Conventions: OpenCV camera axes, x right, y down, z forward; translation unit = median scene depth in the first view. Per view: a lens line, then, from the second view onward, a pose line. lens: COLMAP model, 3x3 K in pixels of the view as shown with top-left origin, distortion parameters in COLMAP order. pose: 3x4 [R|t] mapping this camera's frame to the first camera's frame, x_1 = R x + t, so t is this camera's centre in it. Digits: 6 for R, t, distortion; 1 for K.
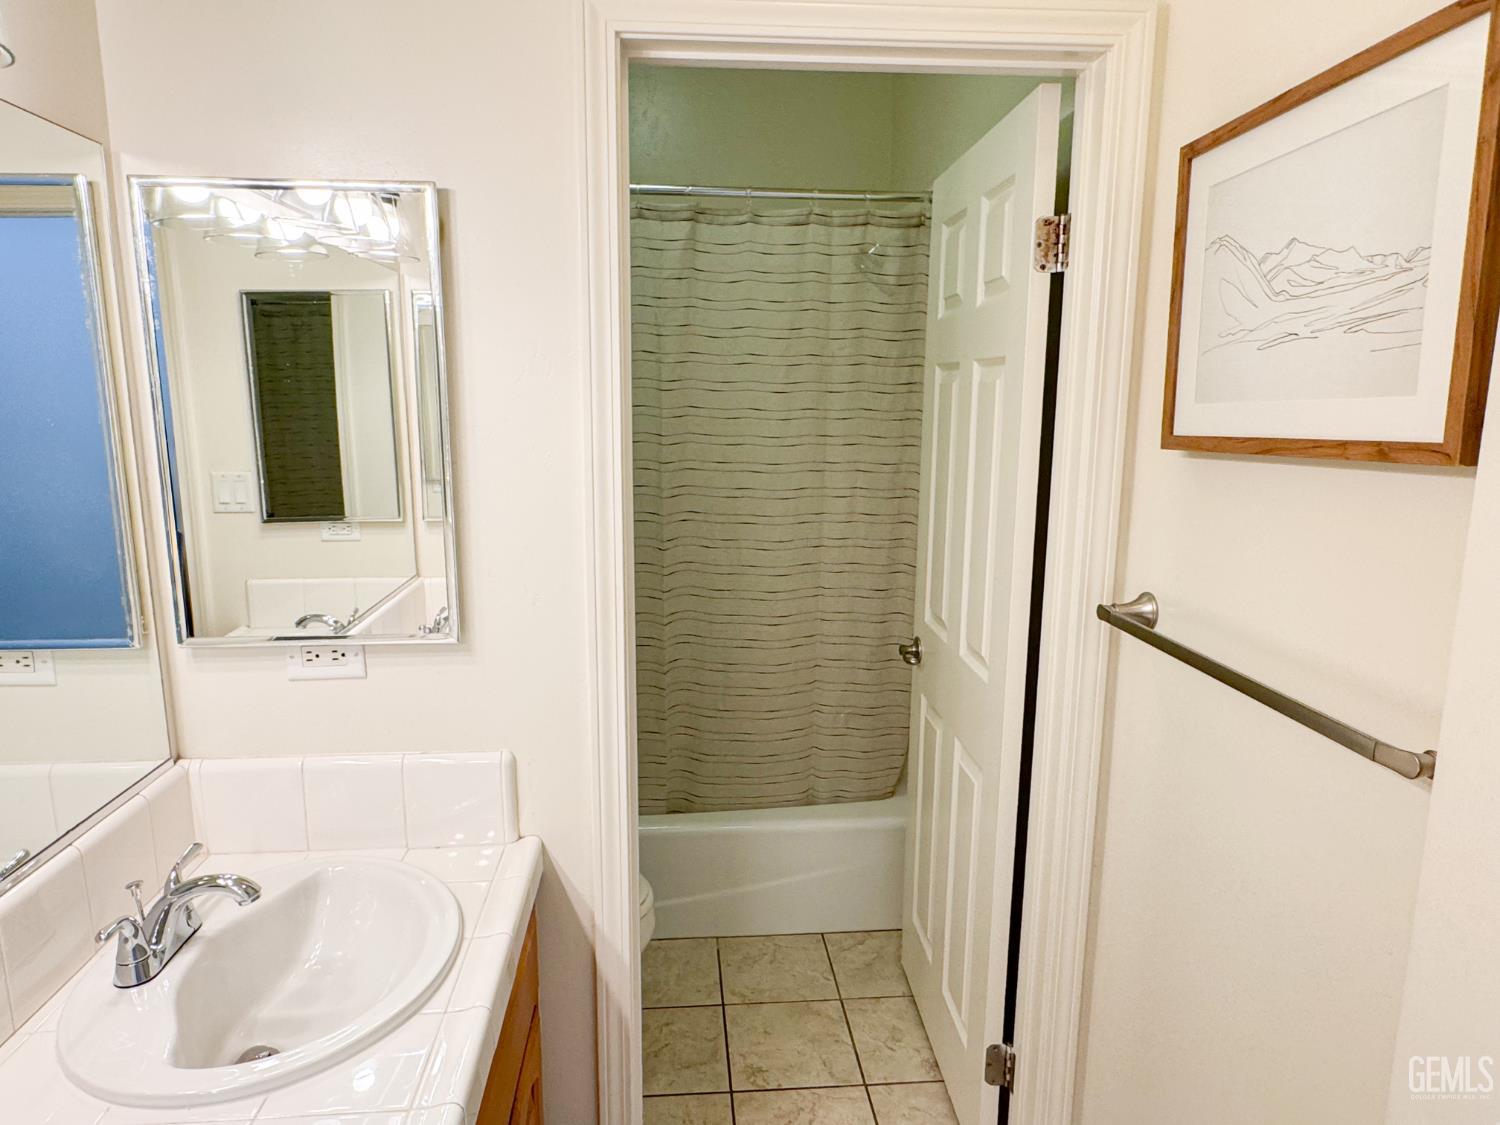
lens RADIAL K [[947.4, 0, 751.1], [0, 947.4, 566.4], [0, 0, 1]] dist [-0.005316, 0.004165]
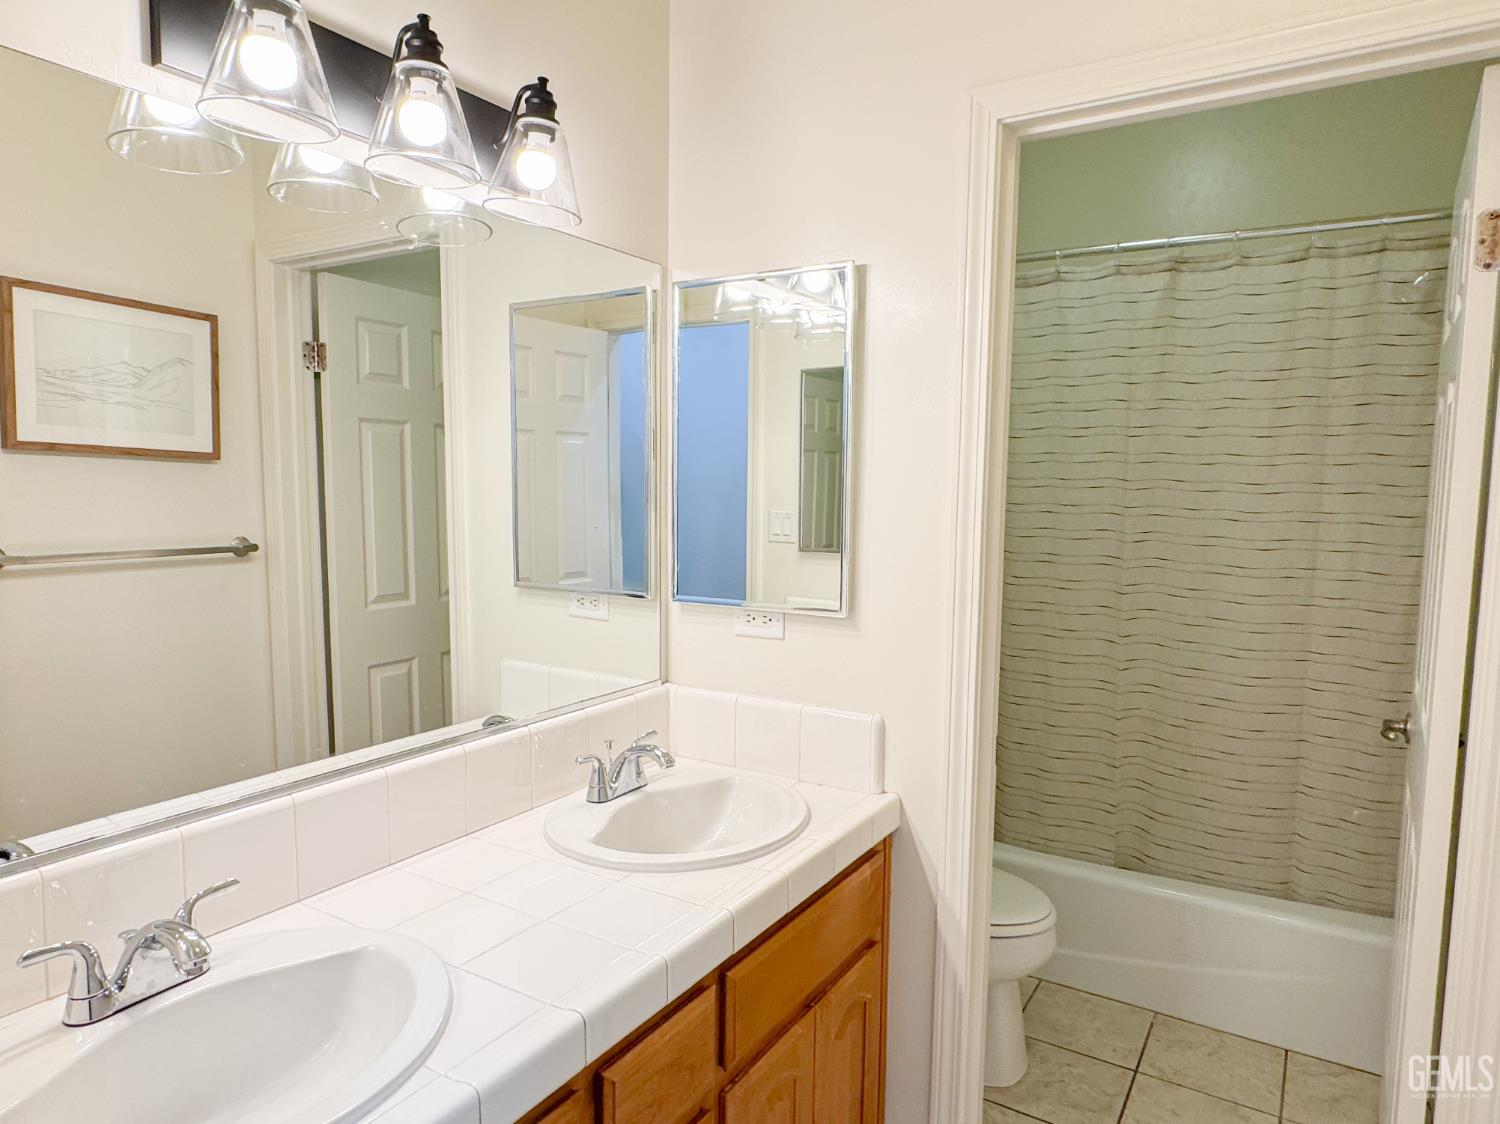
lens RADIAL K [[962.0, 0, 739.8], [0, 962.0, 568.4], [0, 0, 1]] dist [-0.003143, 0.002136]
pose [[0.798087, 0.058141, -0.599731, 0.200561], [-0.113673, 0.991989, -0.055101, 0.060307], [0.591723, 0.112149, 0.798303, -0.062135]]
